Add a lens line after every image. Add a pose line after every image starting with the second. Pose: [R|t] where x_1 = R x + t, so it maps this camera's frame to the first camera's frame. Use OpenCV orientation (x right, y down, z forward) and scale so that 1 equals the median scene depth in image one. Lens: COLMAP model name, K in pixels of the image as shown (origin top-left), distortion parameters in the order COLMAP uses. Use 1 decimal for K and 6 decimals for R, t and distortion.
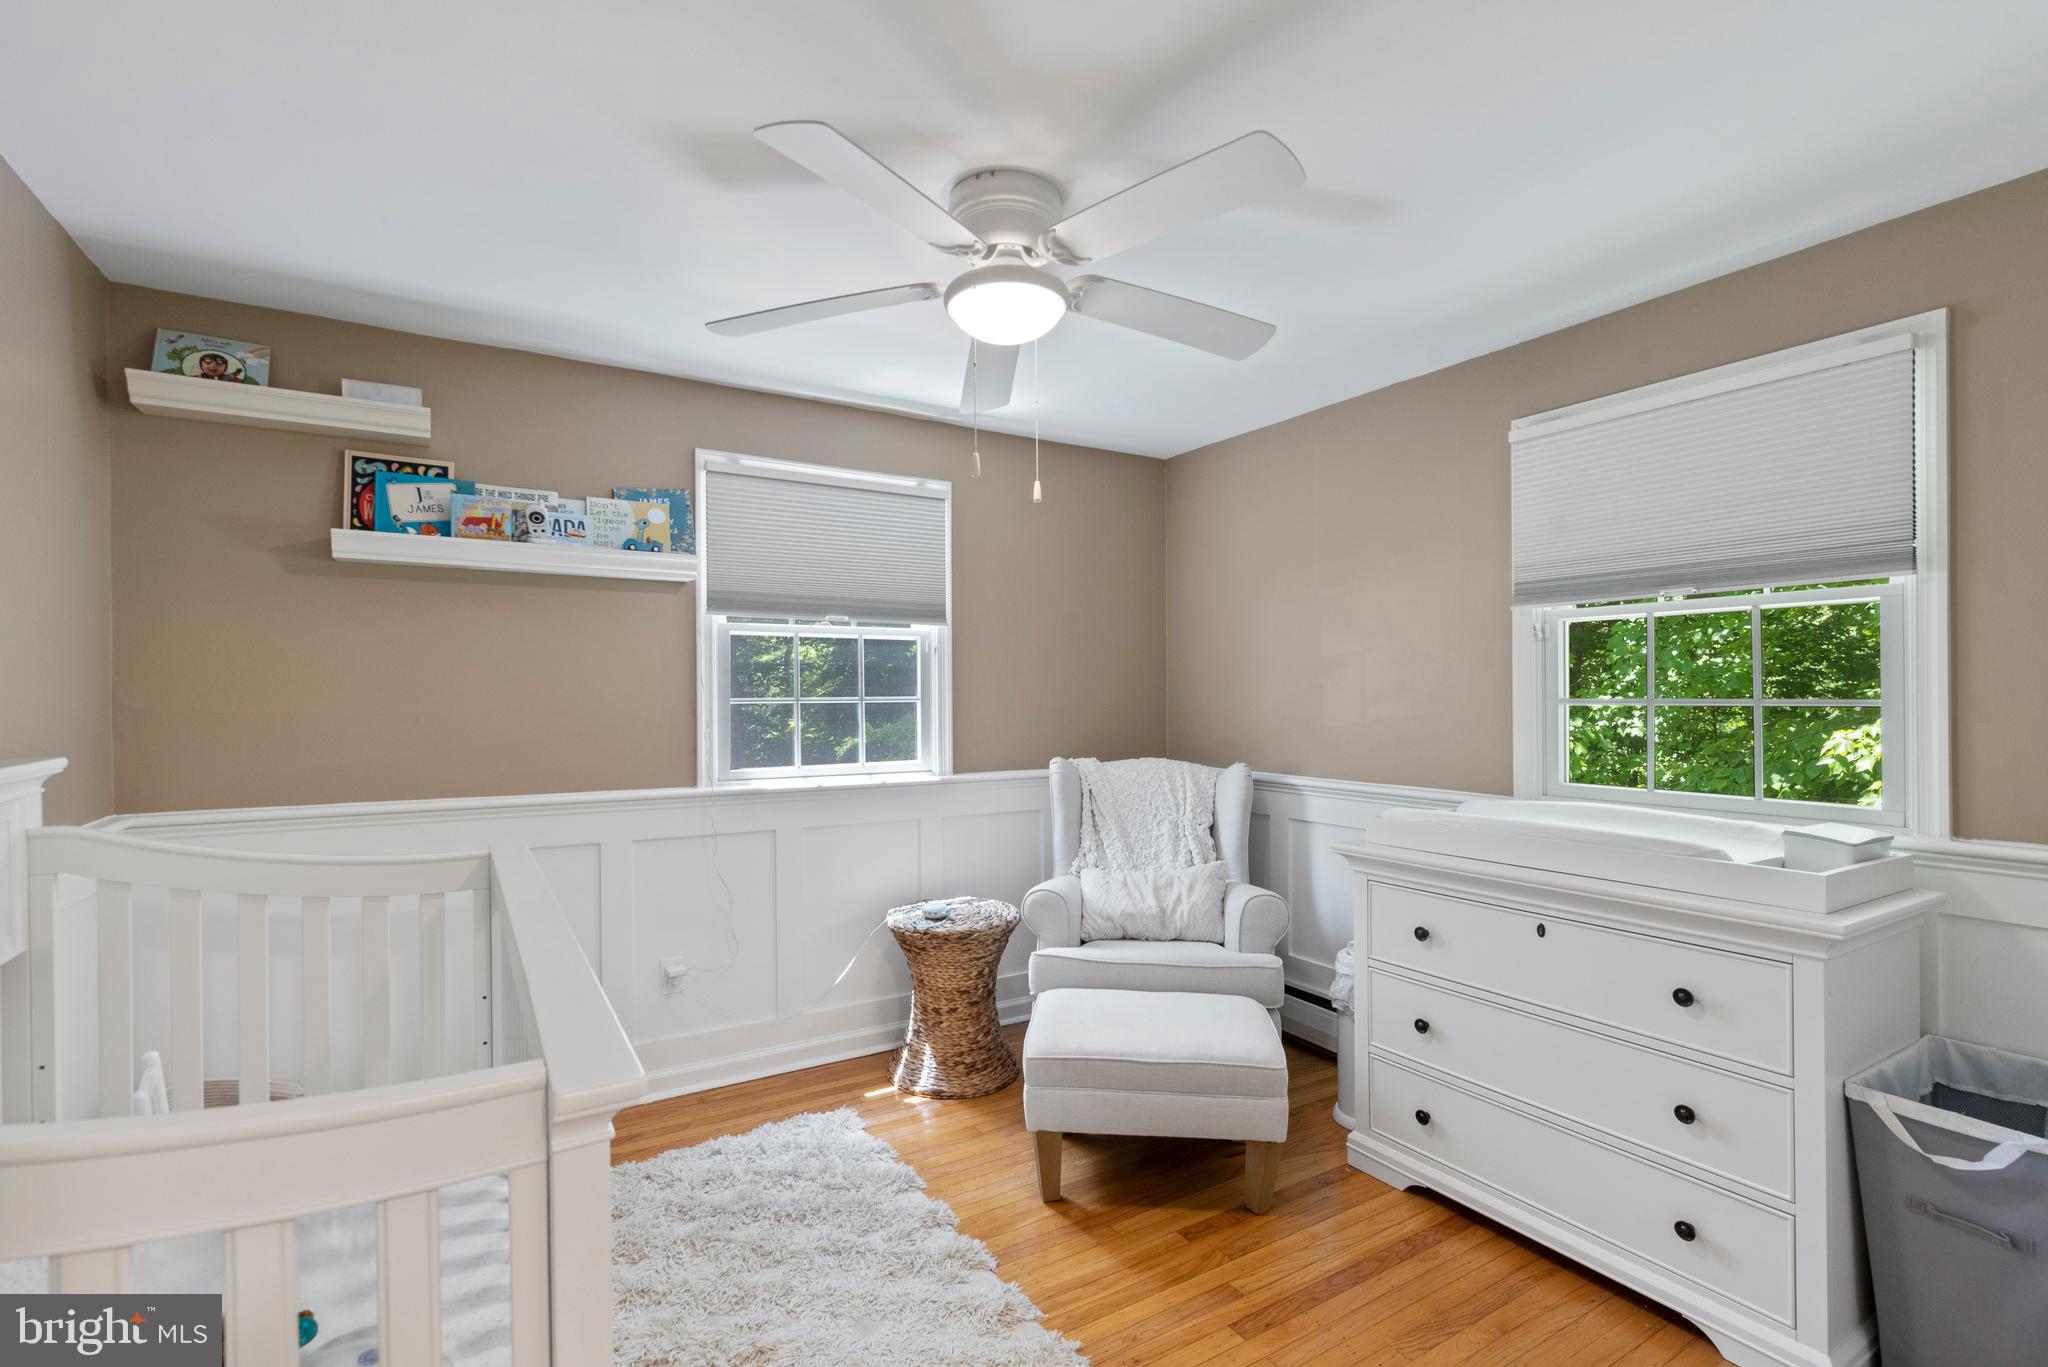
lens RADIAL K [[937.0, 0, 1023.8], [0, 937.0, 690.4], [0, 0, 1]] dist [0.002227, 0.000185]
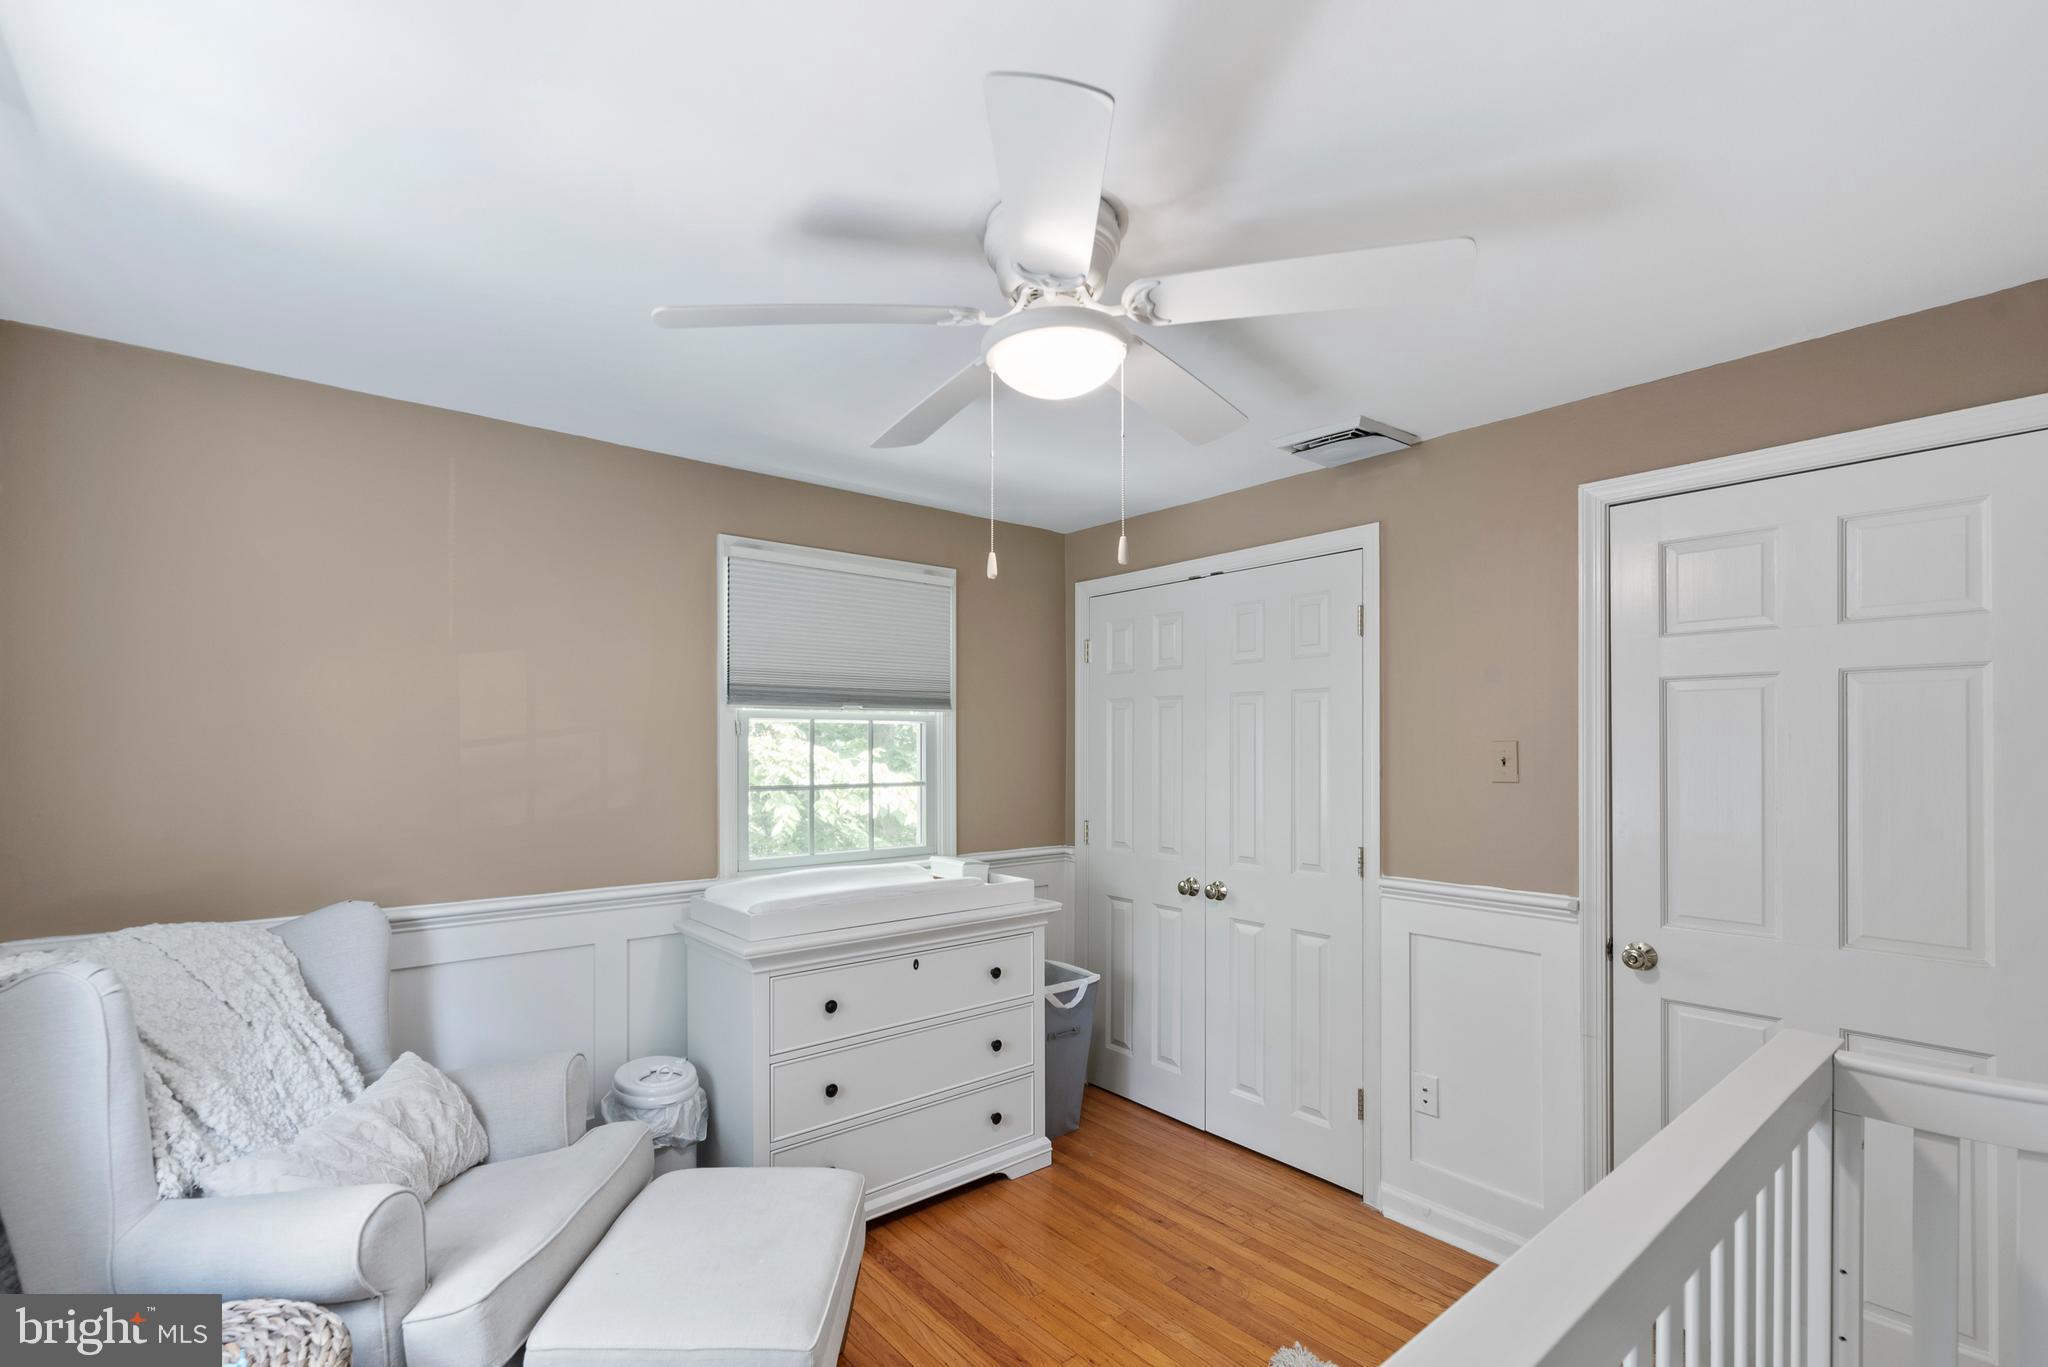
lens RADIAL K [[899.2, 0, 1005.3], [0, 899.2, 755.8], [0, 0, 1]] dist [0.003387, -0.000537]
pose [[-0.140134, 0.003470, 0.990127, -0.661457], [-0.001702, 0.999992, -0.003745, -0.030228], [-0.990131, -0.002210, -0.140127, 0.968446]]
